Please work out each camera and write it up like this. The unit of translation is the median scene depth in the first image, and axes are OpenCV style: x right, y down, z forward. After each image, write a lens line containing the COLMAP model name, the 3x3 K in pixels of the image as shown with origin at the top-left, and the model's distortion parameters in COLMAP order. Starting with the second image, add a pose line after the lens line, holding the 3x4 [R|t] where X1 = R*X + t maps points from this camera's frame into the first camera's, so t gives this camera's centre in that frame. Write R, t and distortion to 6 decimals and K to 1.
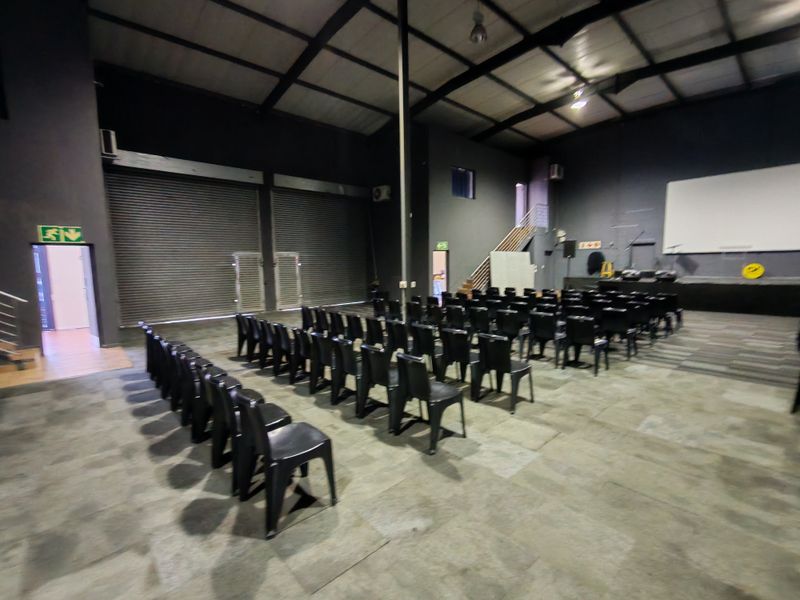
lens RADIAL K [[365.8, 0, 397.2], [0, 365.8, 304.2], [0, 0, 1]] dist [-0.003053, 0.000983]
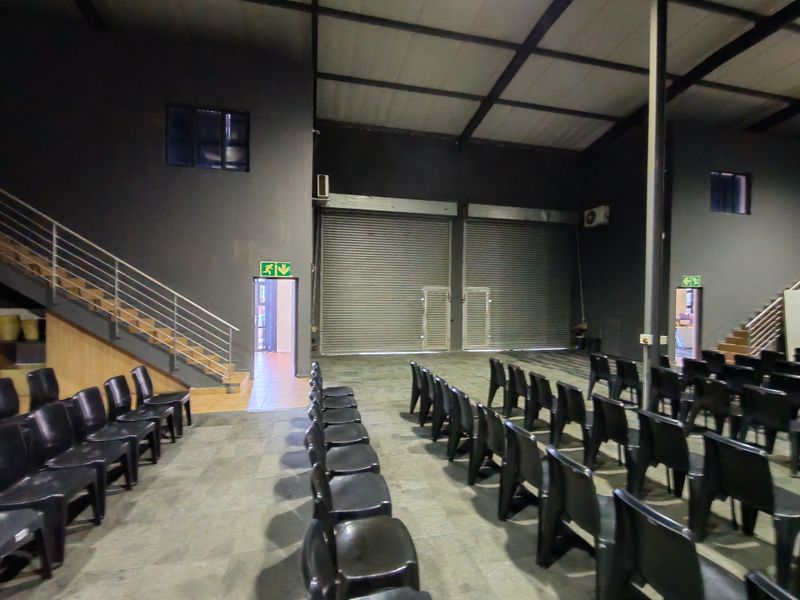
lens RADIAL K [[365.8, 0, 400.1], [0, 365.8, 303.4], [0, 0, 1]] dist [-0.003053, 0.000983]
pose [[0.878570, 0.034178, -0.476389, -0.060207], [-0.078863, 0.994126, -0.074117, -0.033499], [0.471057, 0.102687, 0.876105, 0.202243]]
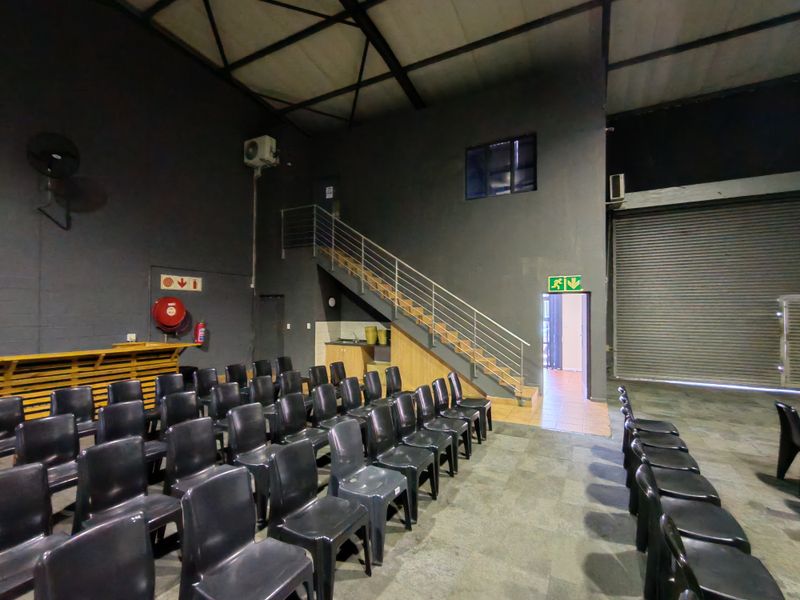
lens RADIAL K [[365.8, 0, 398.2], [0, 365.8, 304.4], [0, 0, 1]] dist [-0.003053, 0.000983]
pose [[0.341864, -0.000118, -0.939750, -0.084348], [-0.112245, 0.992836, -0.040957, -0.030826], [0.933022, 0.119484, 0.339401, 0.180553]]
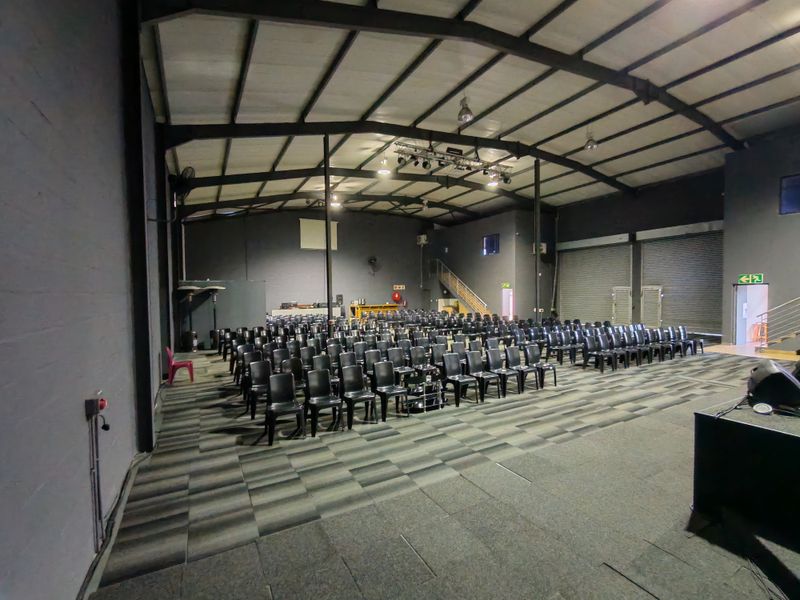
lens RADIAL K [[365.8, 0, 400.1], [0, 365.8, 303.1], [0, 0, 1]] dist [-0.003053, 0.000983]
pose [[-0.223714, 0.050673, -0.973337, 2.088737], [-0.089456, 0.993365, 0.072276, -0.166114], [0.970541, 0.103240, -0.217697, 0.723549]]
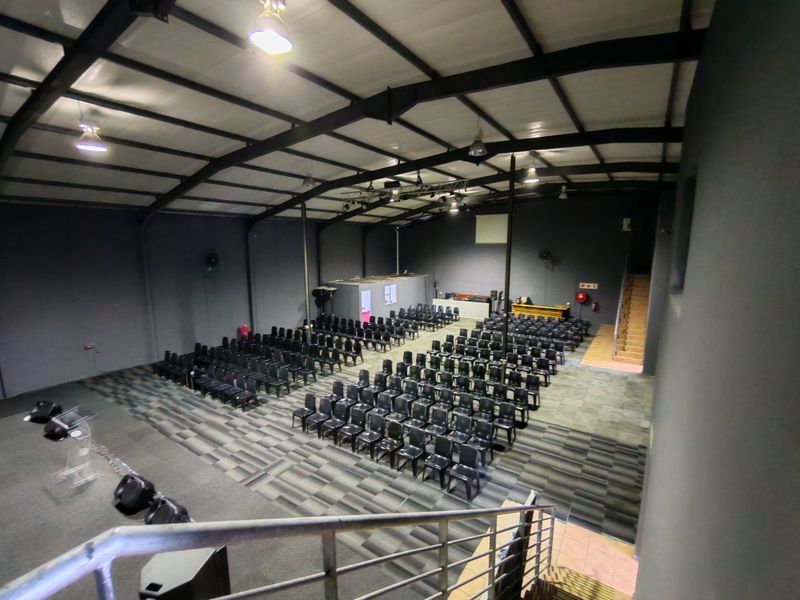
lens RADIAL K [[365.8, 0, 402.2], [0, 365.8, 300.8], [0, 0, 1]] dist [-0.003053, 0.000983]
pose [[-0.968760, 0.055238, -0.241772, 0.791205], [-0.009417, 0.965984, 0.258432, -0.663216], [0.247823, 0.252635, -0.935286, 2.242544]]
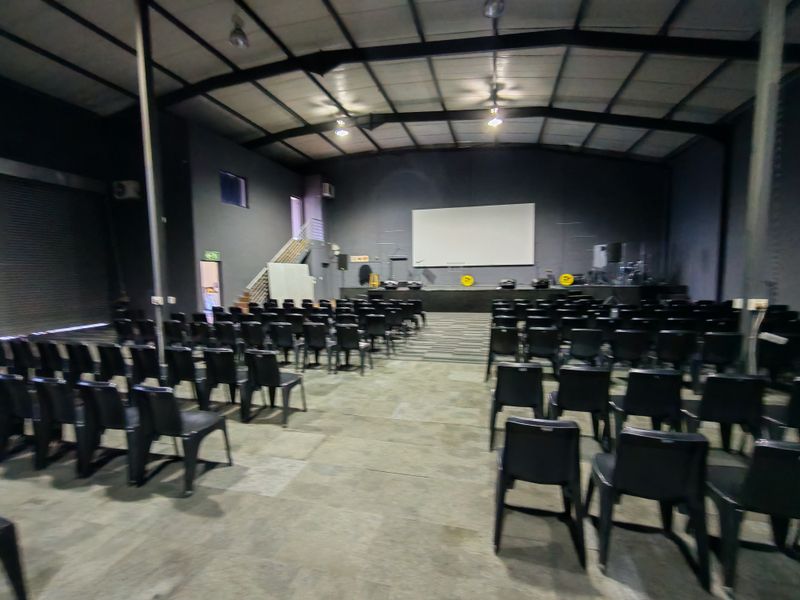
lens RADIAL K [[365.8, 0, 399.4], [0, 365.8, 304.1], [0, 0, 1]] dist [-0.003053, 0.000983]
pose [[0.837551, -0.043543, 0.544622, 0.023446], [0.060787, 0.998057, -0.013685, -0.000358], [-0.542968, 0.044568, 0.838570, -0.006099]]
